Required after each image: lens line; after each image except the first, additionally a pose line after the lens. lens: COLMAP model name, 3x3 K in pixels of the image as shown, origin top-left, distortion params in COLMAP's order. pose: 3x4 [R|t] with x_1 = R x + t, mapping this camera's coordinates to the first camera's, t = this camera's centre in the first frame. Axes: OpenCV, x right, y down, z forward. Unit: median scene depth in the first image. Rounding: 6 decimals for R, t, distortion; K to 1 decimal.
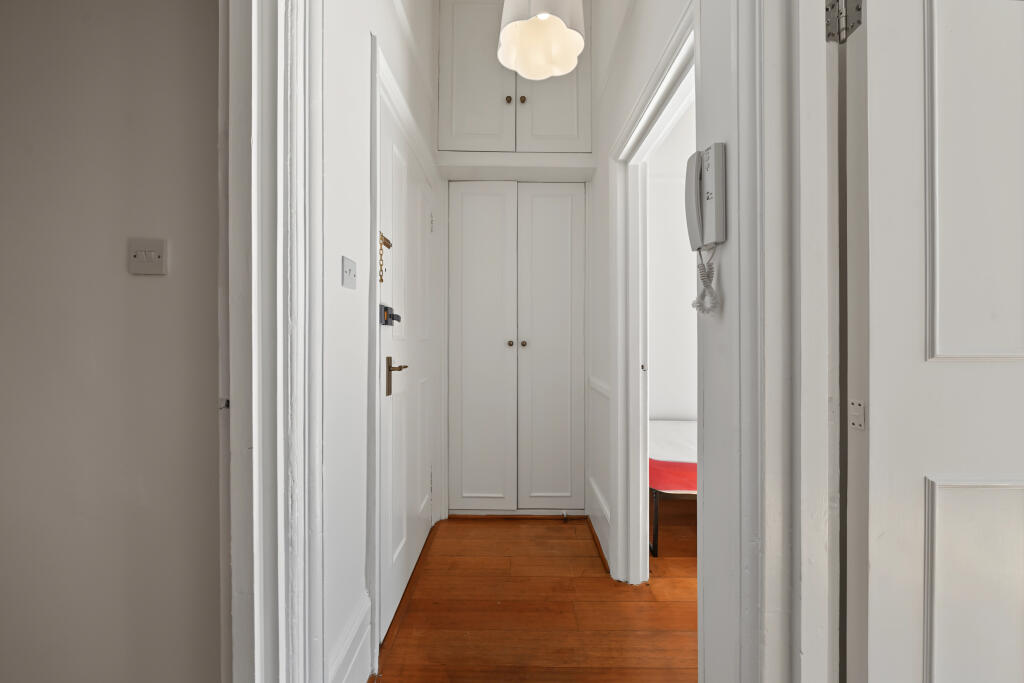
lens RADIAL K [[356.9, 0, 512.0], [0, 356.9, 341.5], [0, 0, 1]] dist [-0.002074, 0.000019]
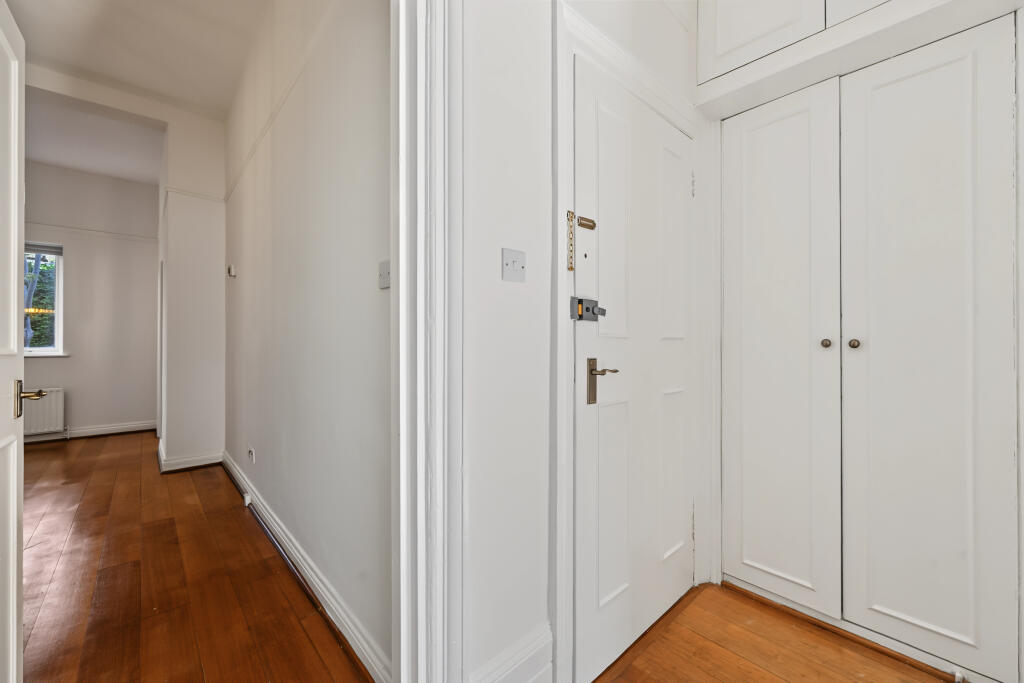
lens RADIAL K [[407.5, 0, 513.4], [0, 407.5, 339.5], [0, 0, 1]] dist [-0.001577, -0.000085]
pose [[0.682884, -0.004451, -0.730514, 0.211533], [-0.000028, 0.999981, -0.006119, 0.004549], [0.730527, 0.004199, 0.682871, 0.190886]]
